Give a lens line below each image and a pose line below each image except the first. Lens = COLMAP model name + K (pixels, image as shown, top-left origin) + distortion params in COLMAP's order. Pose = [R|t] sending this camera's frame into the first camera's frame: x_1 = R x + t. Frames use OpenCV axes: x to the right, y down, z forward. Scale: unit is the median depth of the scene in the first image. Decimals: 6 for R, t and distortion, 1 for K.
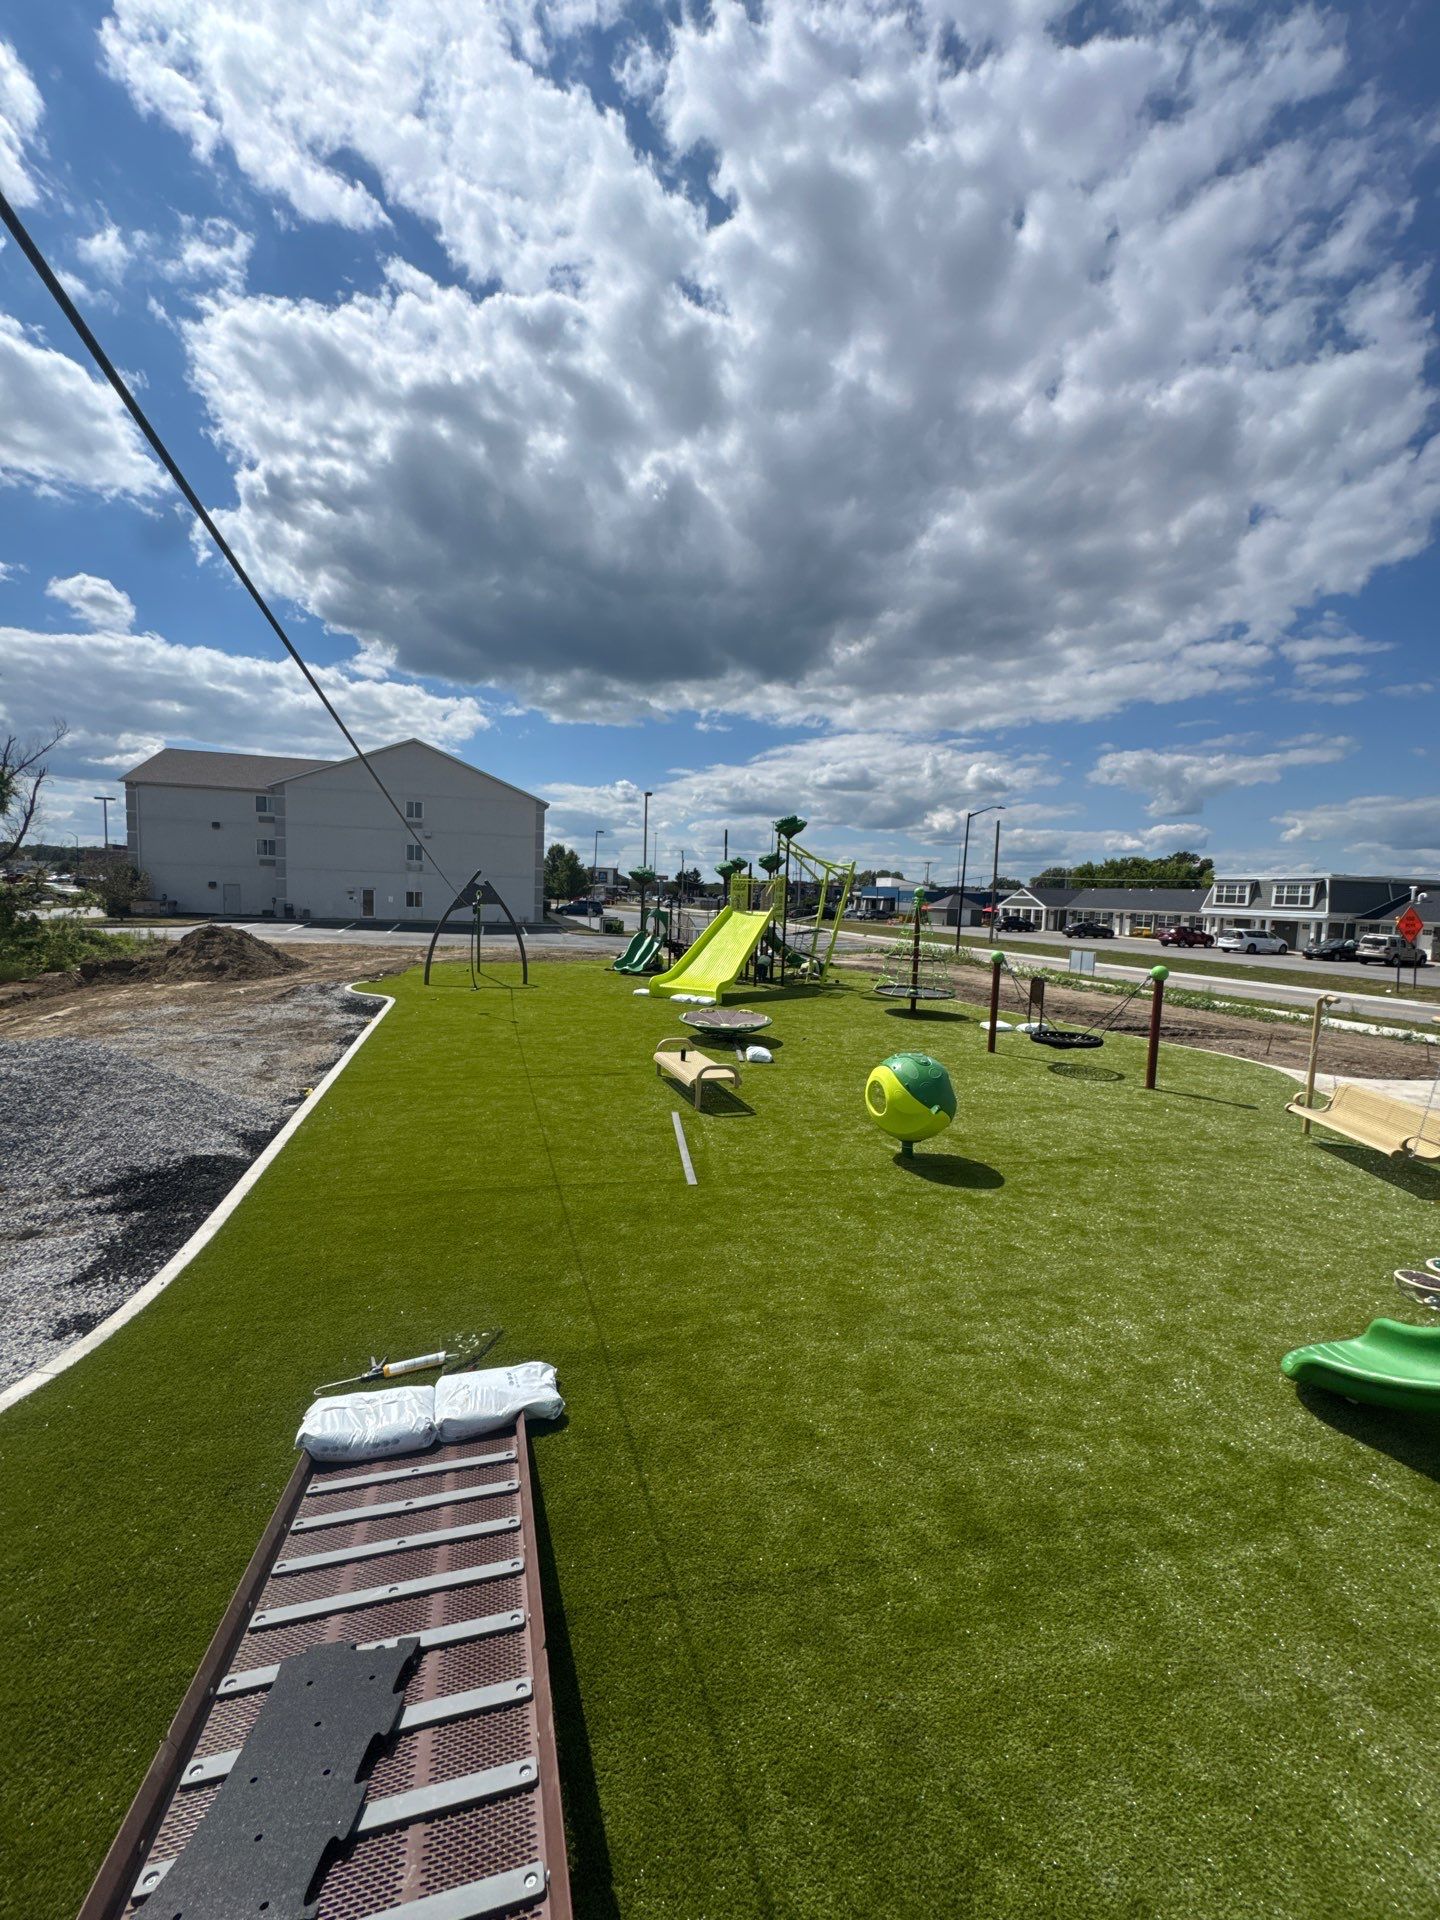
lens RADIAL K [[749.6, 0, 716.7], [0, 749.6, 968.4], [0, 0, 1]] dist [-0.001097, -0.001322]
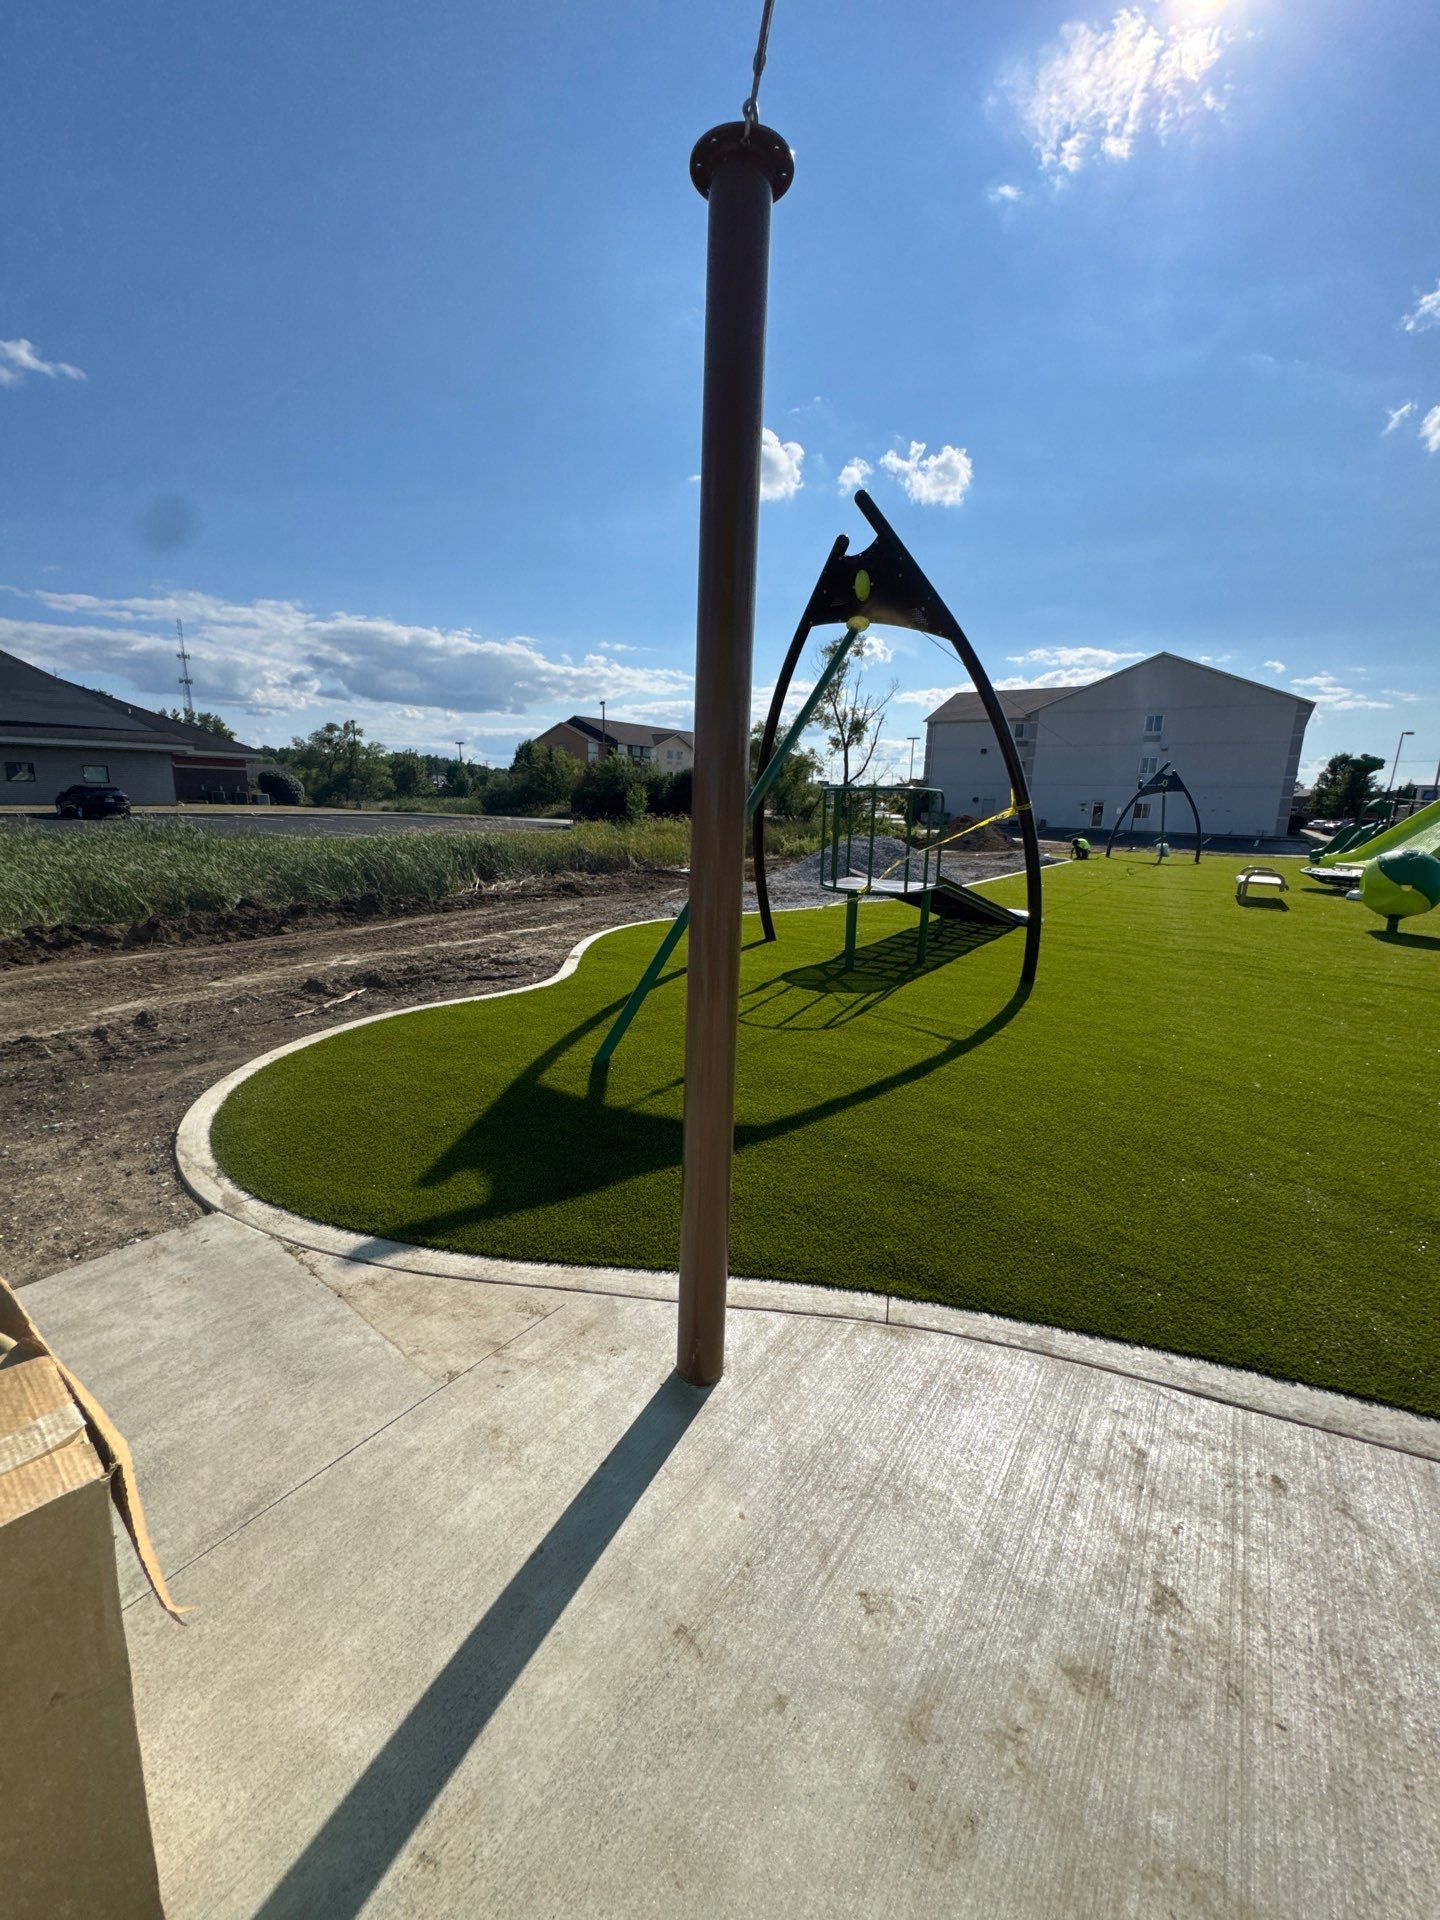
lens RADIAL K [[770.0, 0, 712.5], [0, 770.0, 955.7], [0, 0, 1]] dist [-0.002767, 0.000817]
pose [[0.605125, 0.143068, -0.783170, 0.201343], [-0.092085, 0.989696, 0.109646, 0.088031], [0.790787, 0.005768, 0.612064, -0.247377]]
